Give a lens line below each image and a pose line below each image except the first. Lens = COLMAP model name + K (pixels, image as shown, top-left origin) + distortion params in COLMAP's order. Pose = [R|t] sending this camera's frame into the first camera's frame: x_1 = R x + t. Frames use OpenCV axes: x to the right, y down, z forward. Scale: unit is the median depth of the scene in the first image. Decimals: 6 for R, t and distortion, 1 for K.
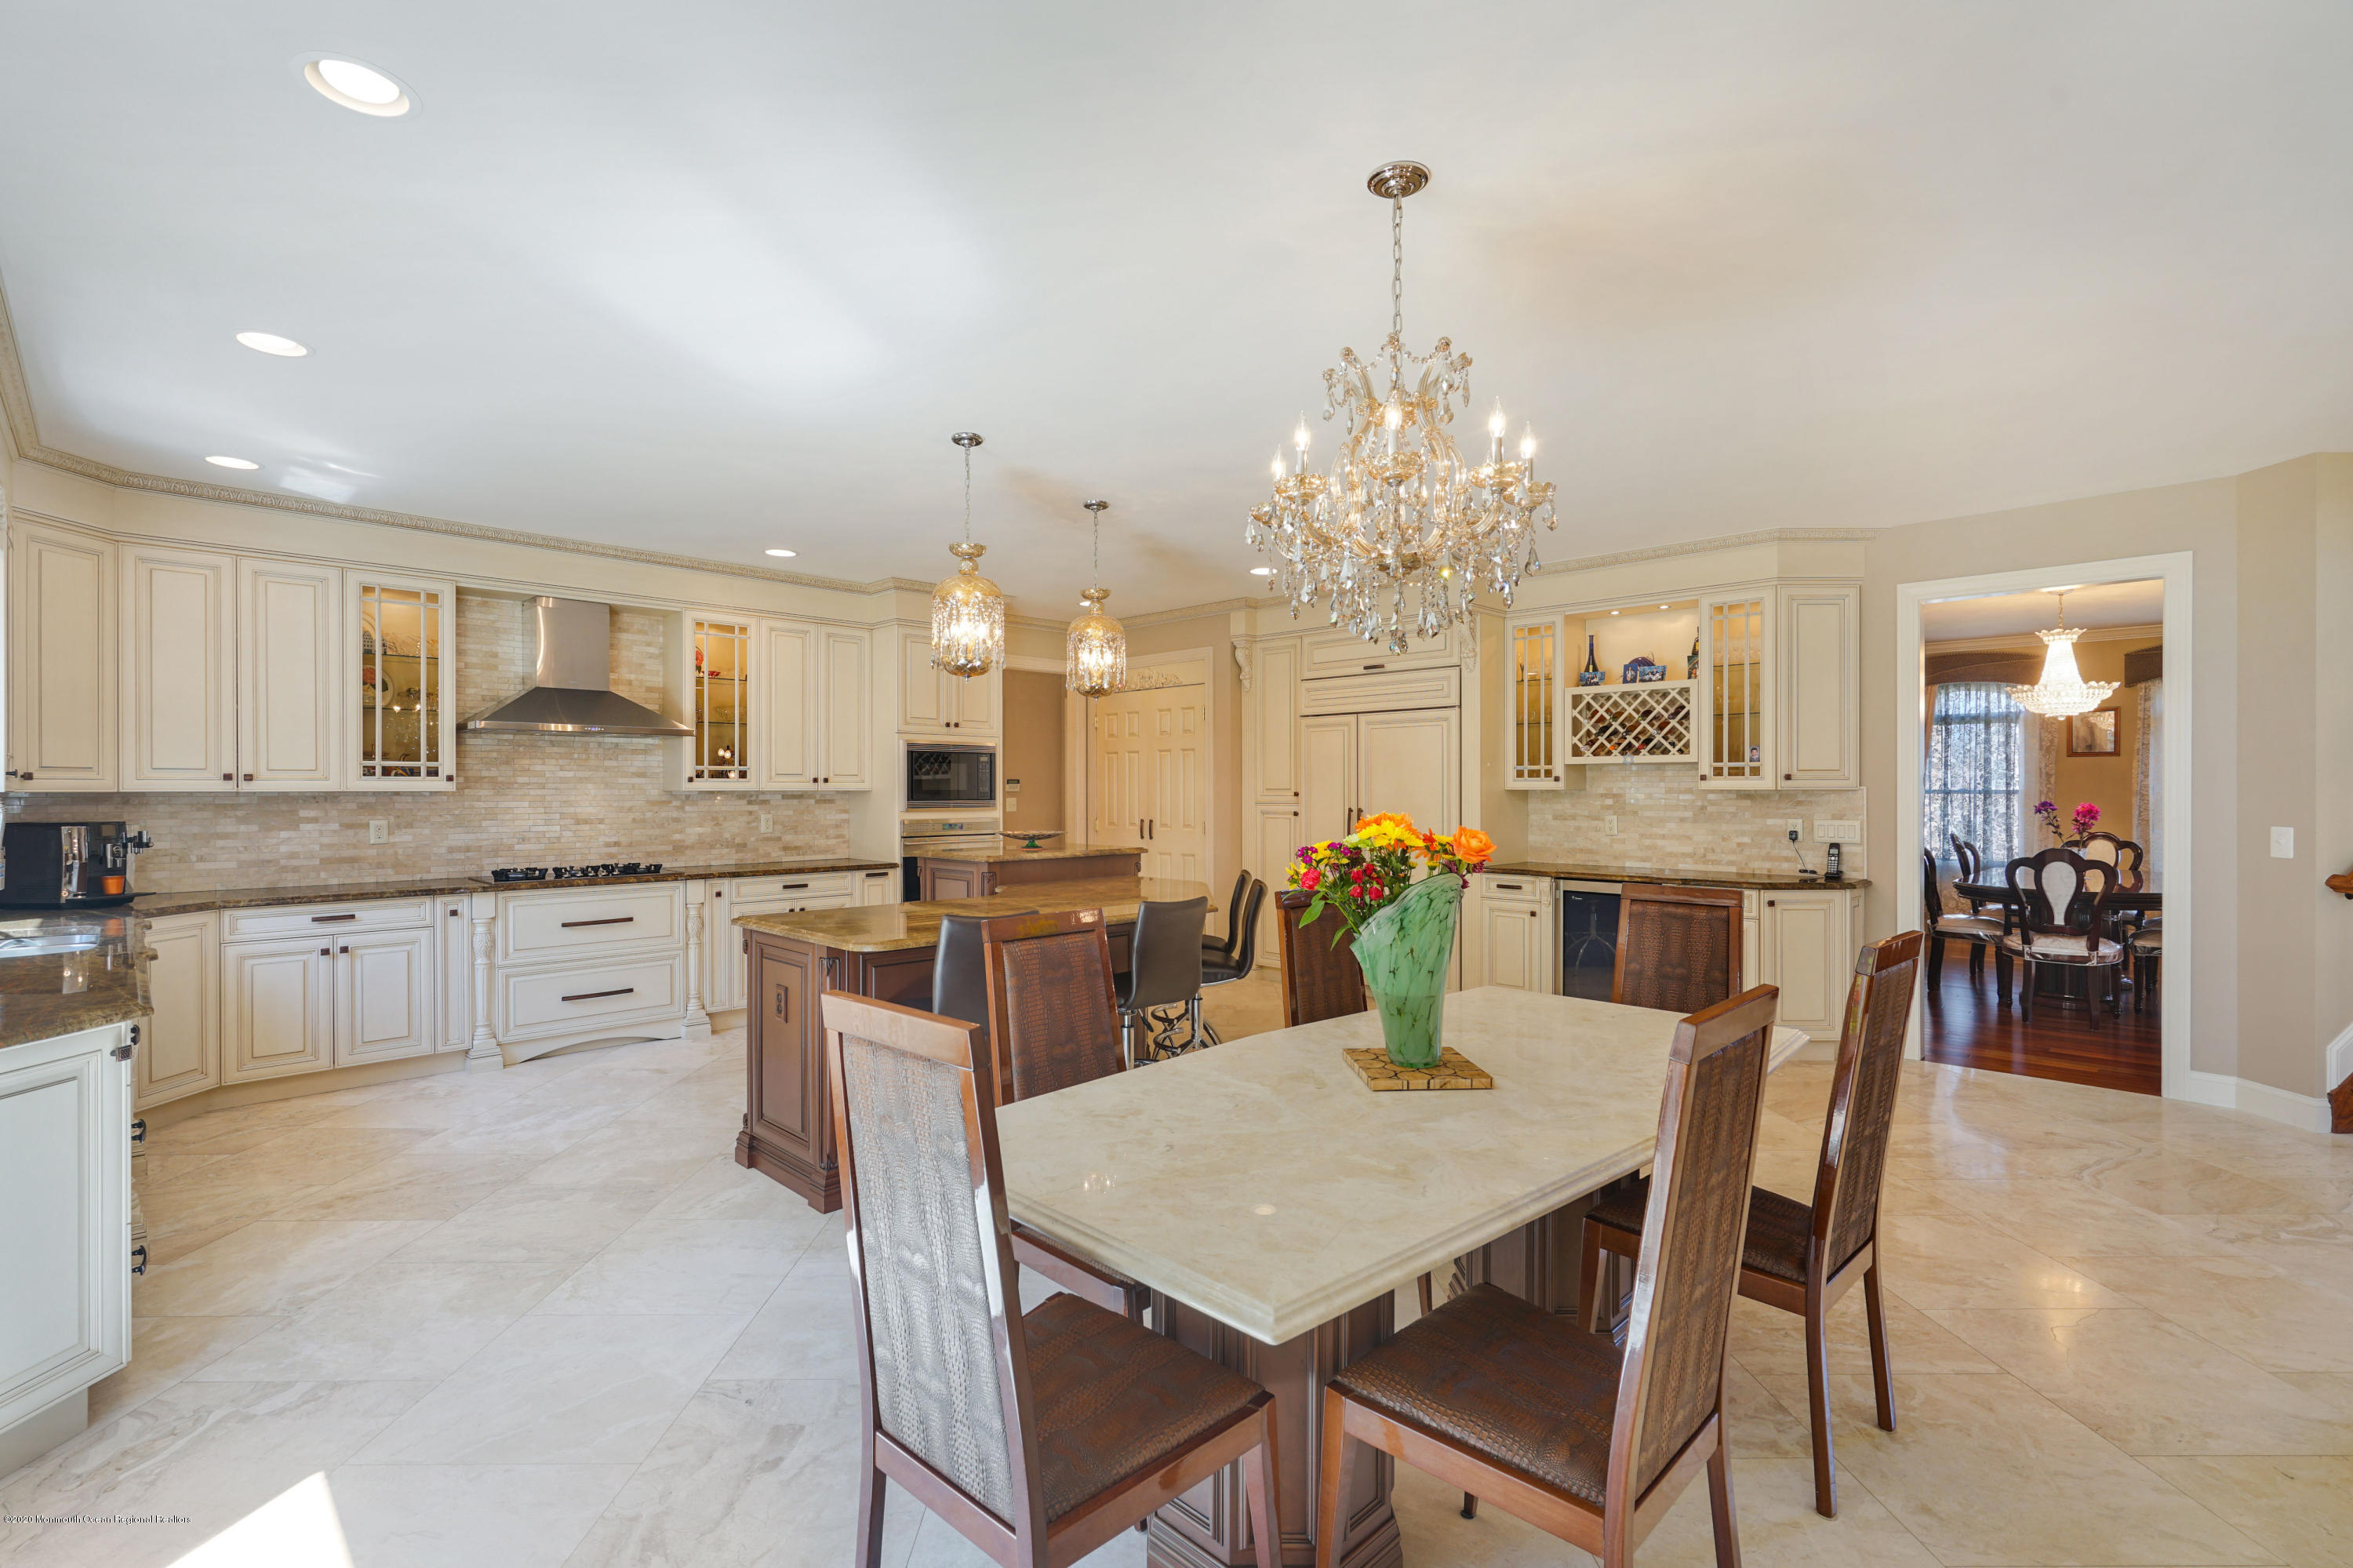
lens RADIAL K [[1055.3, 0, 1169.5], [0, 1055.3, 789.3], [0, 0, 1]] dist [-0.005459, 0.001383]
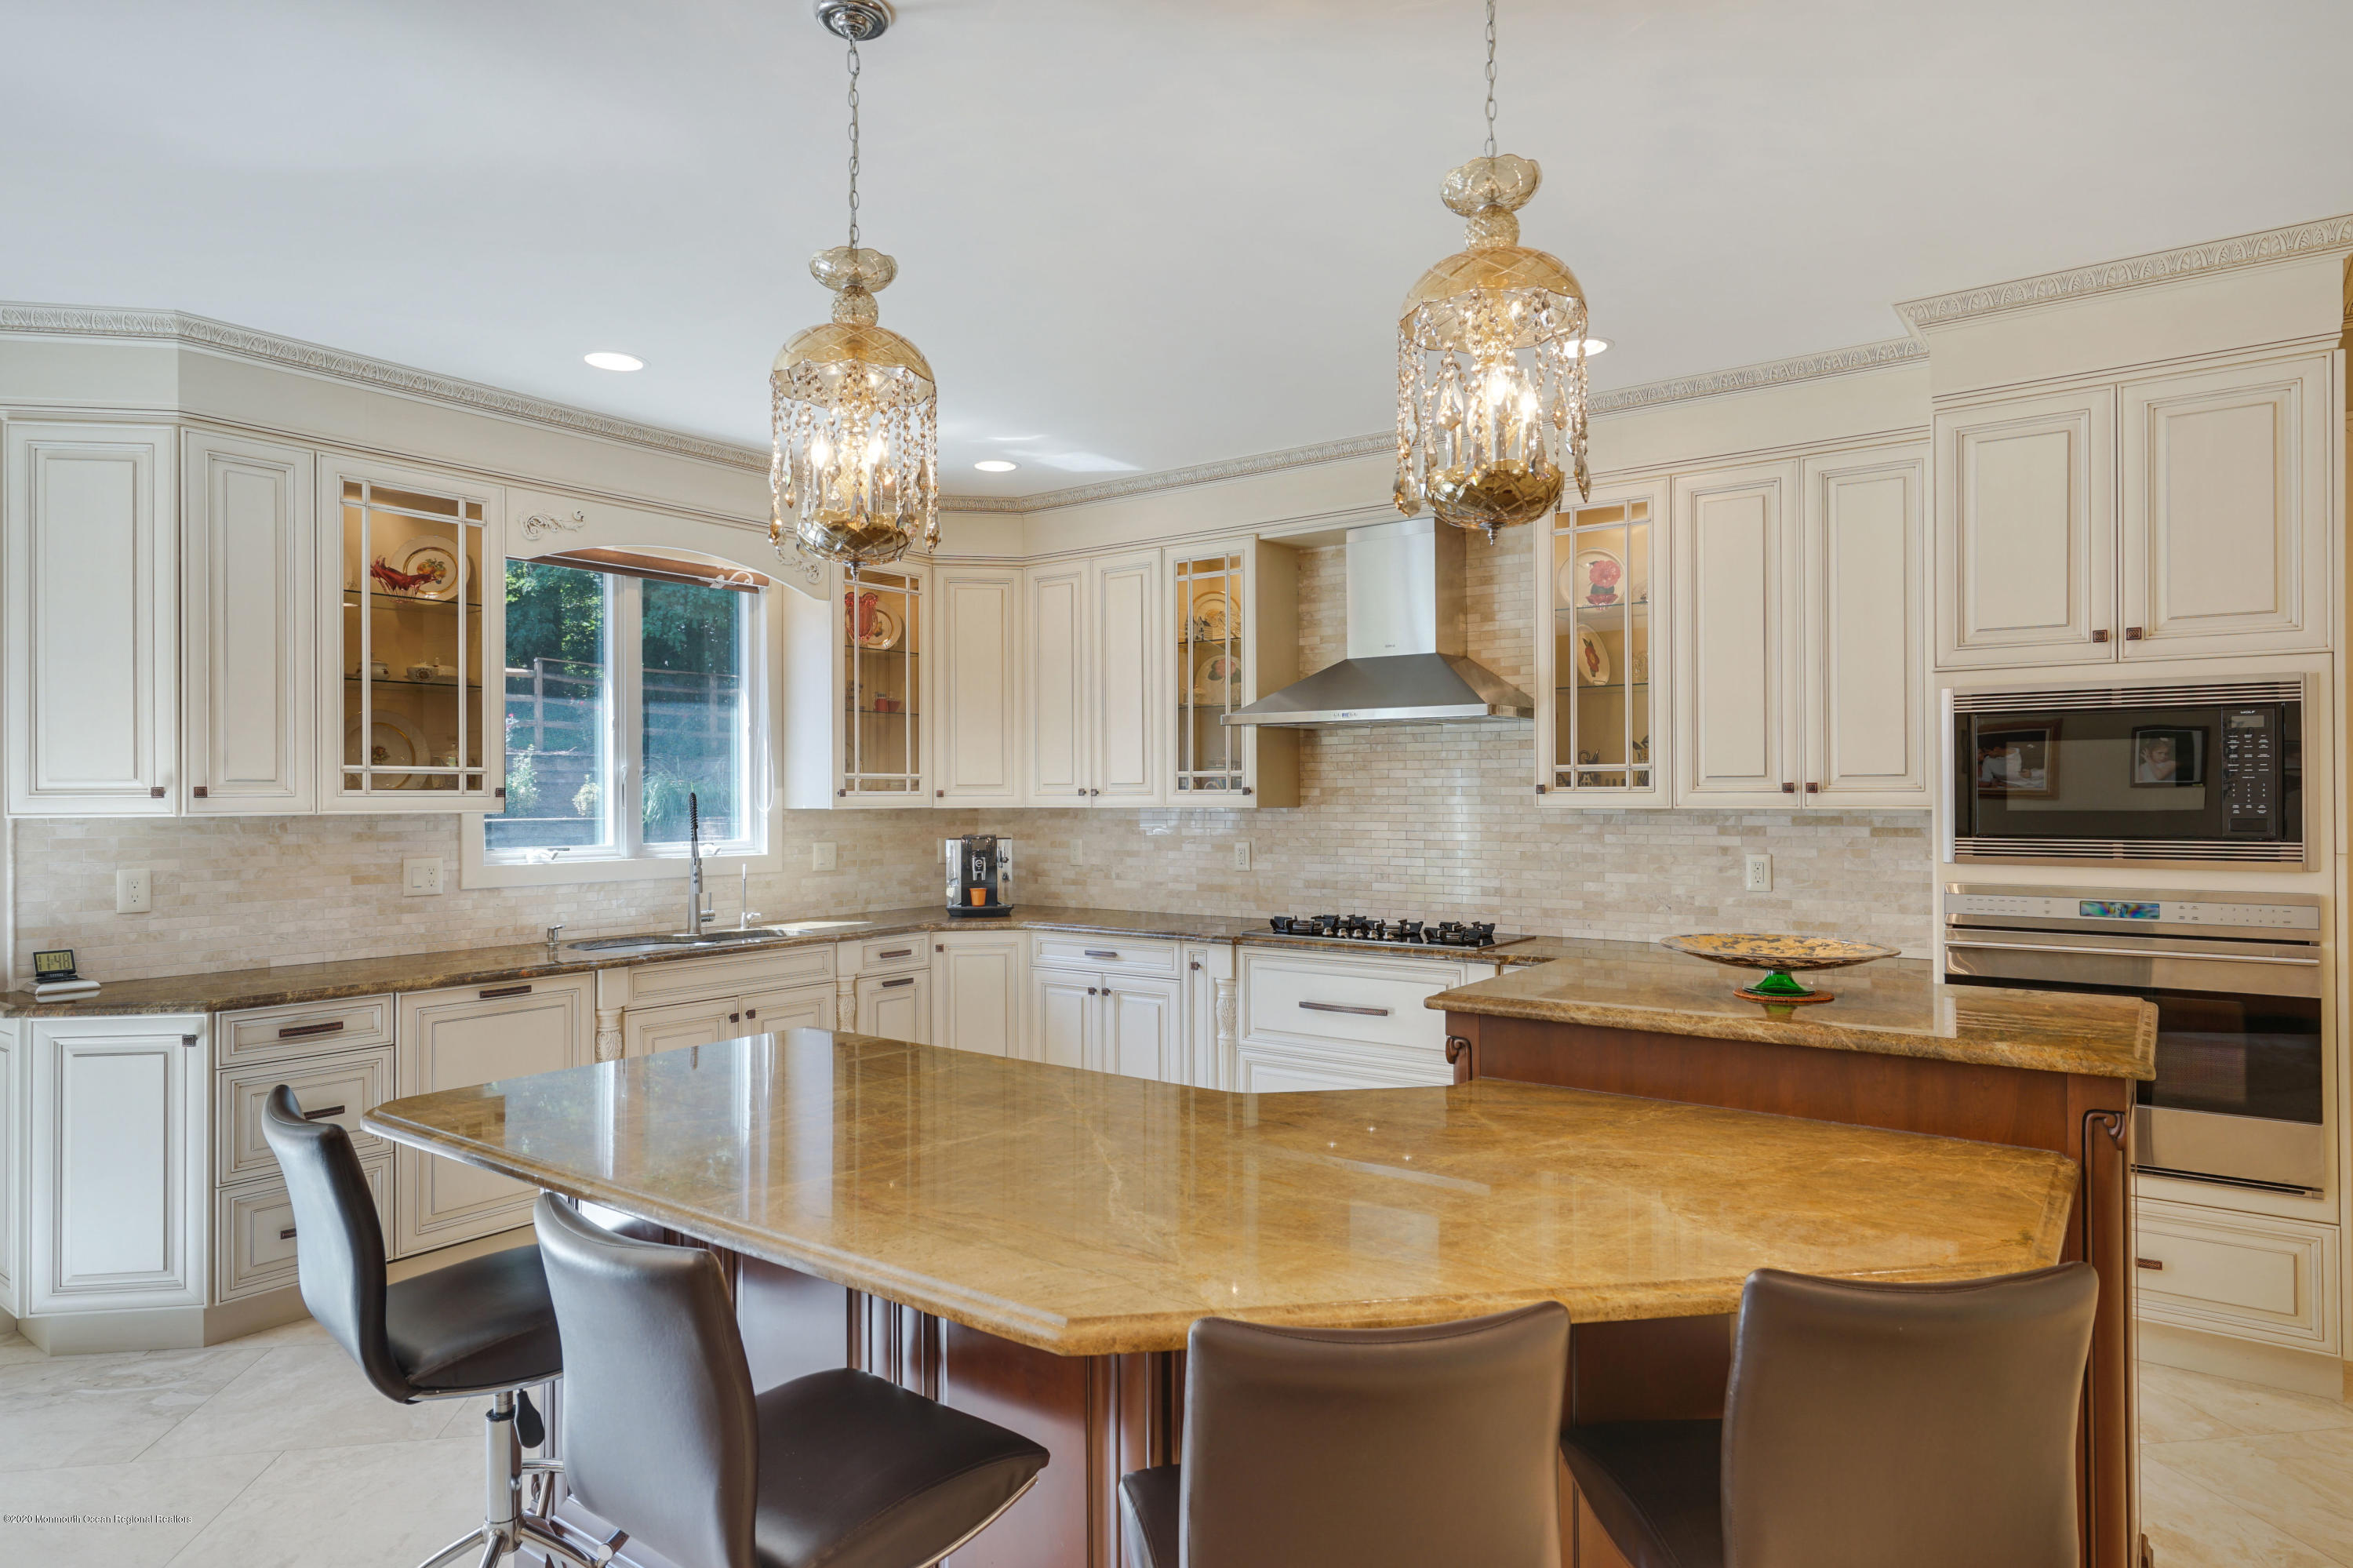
lens RADIAL K [[1353.5, 0, 1167.7], [0, 1353.5, 791.0], [0, 0, 1]] dist [0.008489, 0.002155]
pose [[0.144530, -0.001961, -0.989499, 0.261424], [0.004395, 0.999989, -0.001340, -0.008675], [0.989491, -0.004155, 0.144537, 0.721698]]
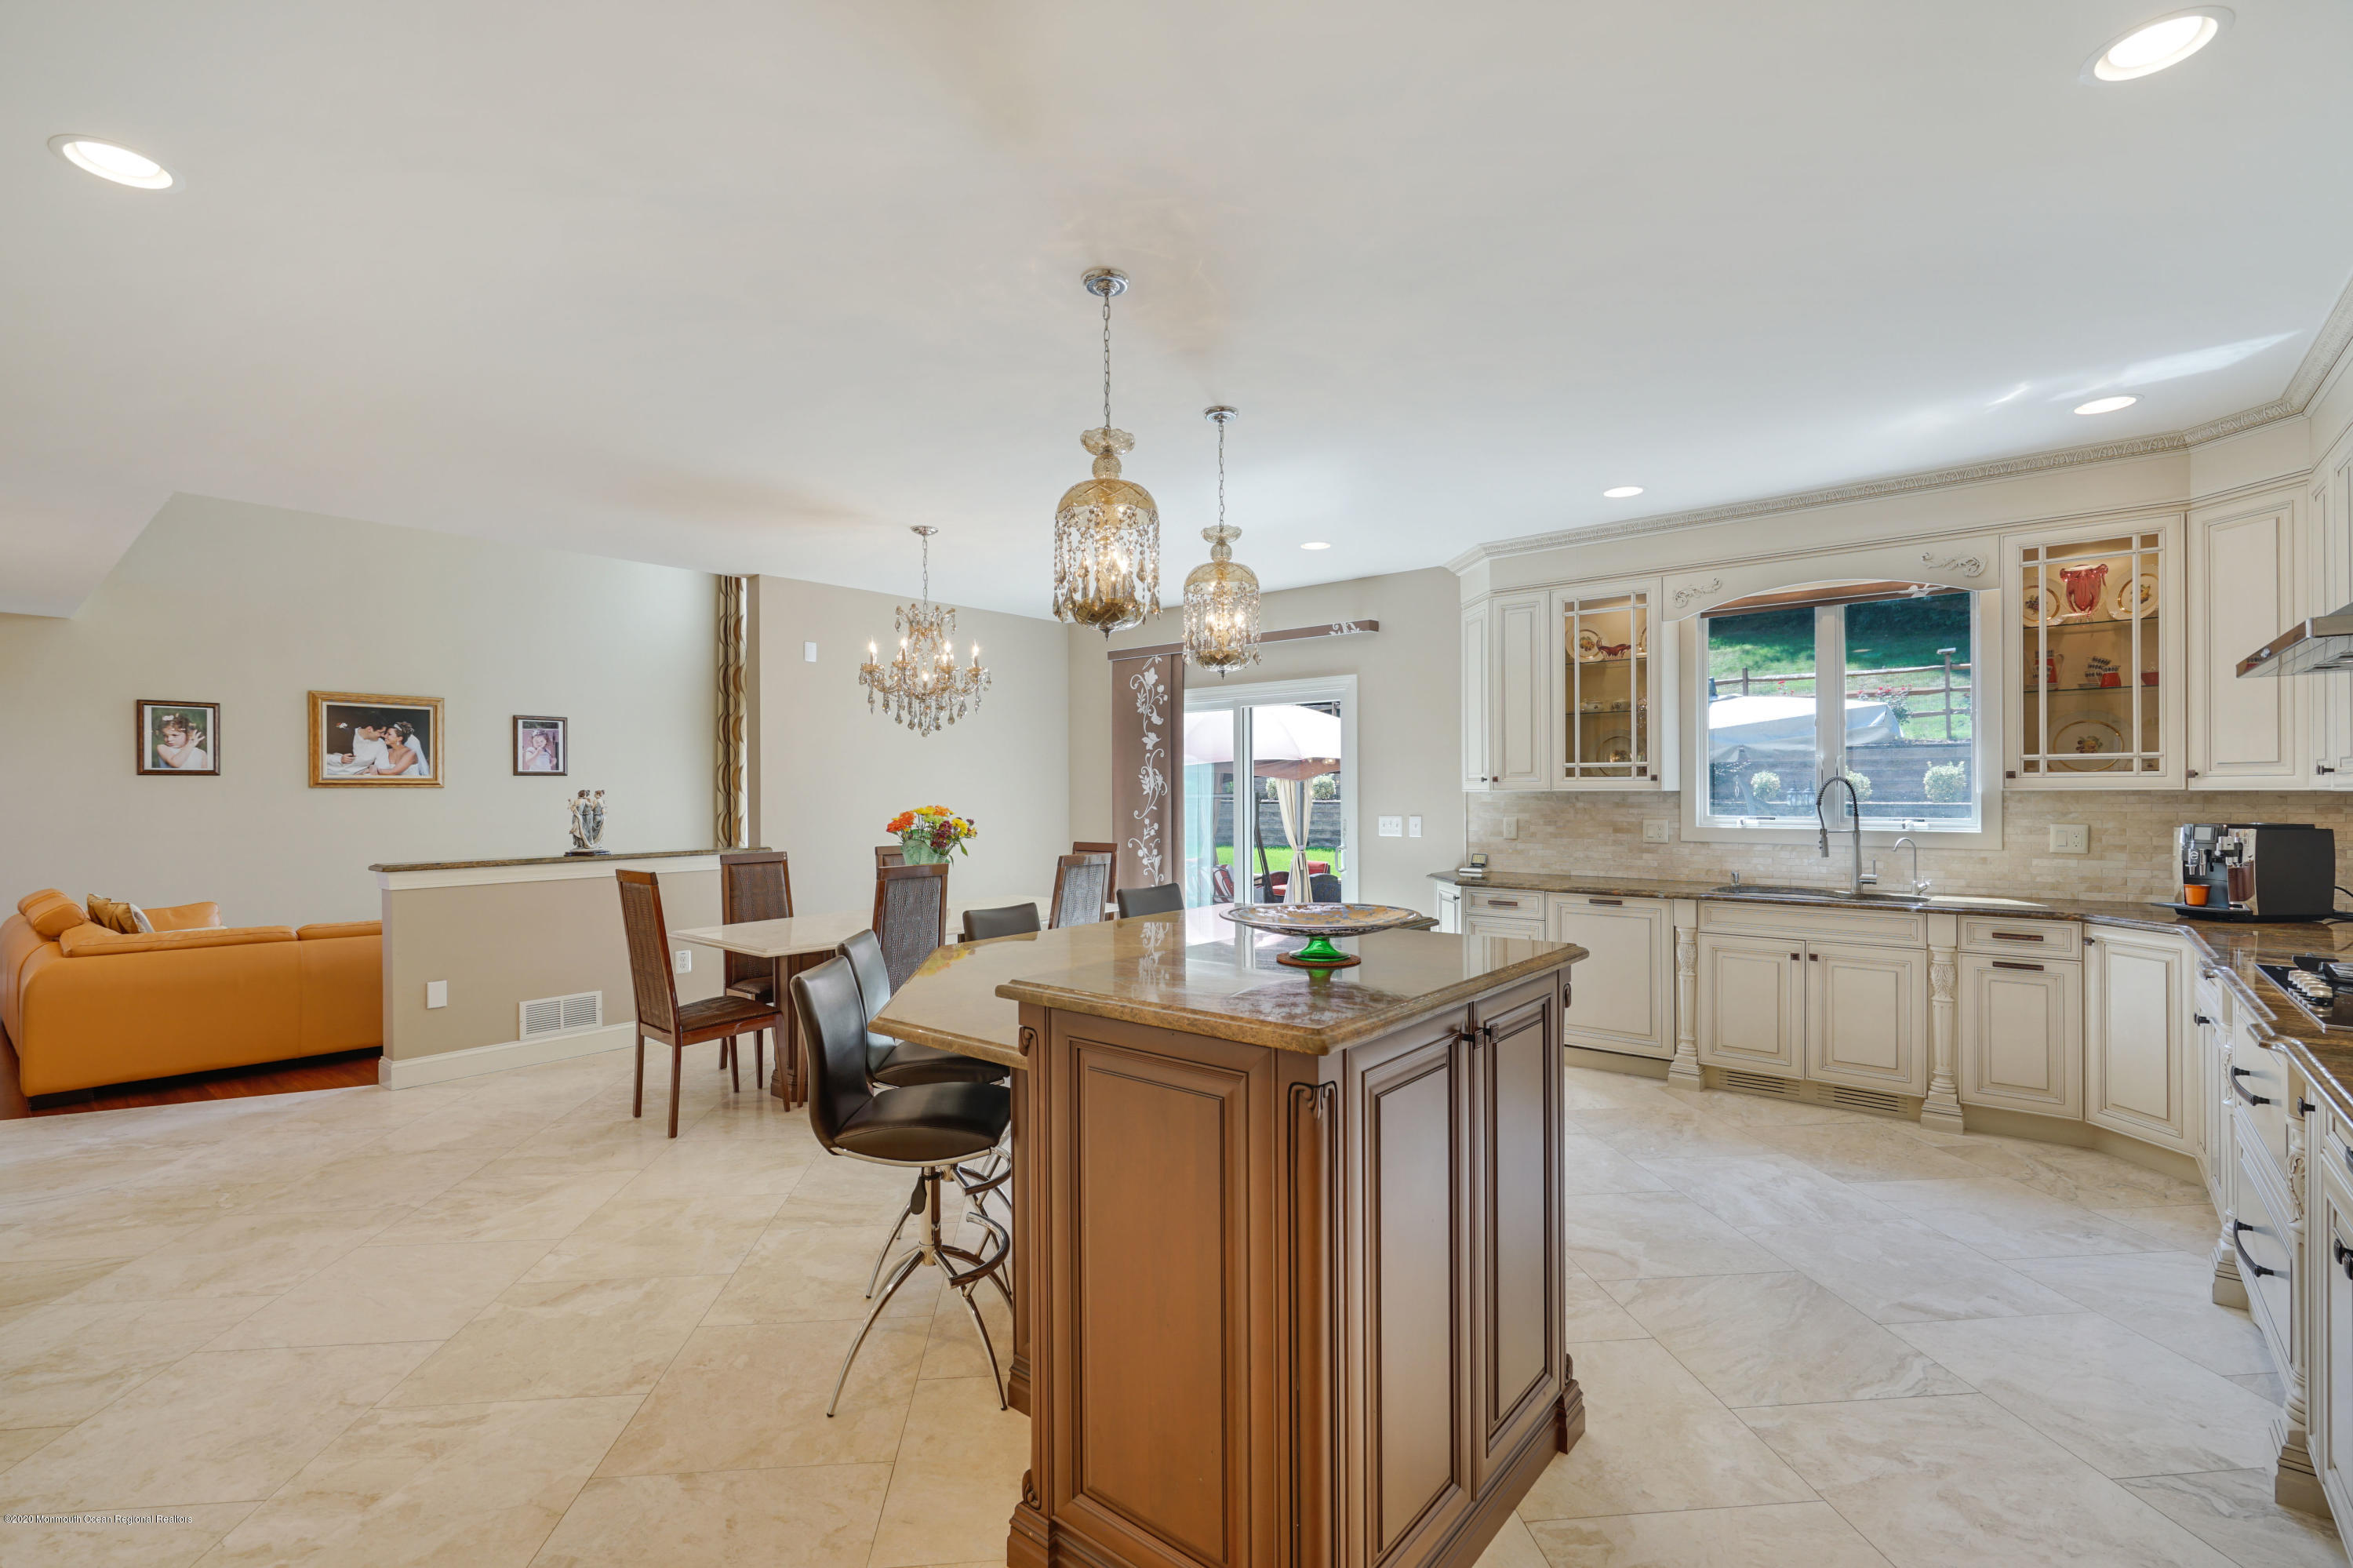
lens RADIAL K [[1055.3, 0, 1169.5], [0, 1055.3, 789.3], [0, 0, 1]] dist [-0.005459, 0.001383]
pose [[-0.996281, 0.007356, -0.085849, -0.044599], [0.007387, 0.999973, -0.000044, -0.003615], [0.085846, -0.000678, -0.996308, 1.319244]]
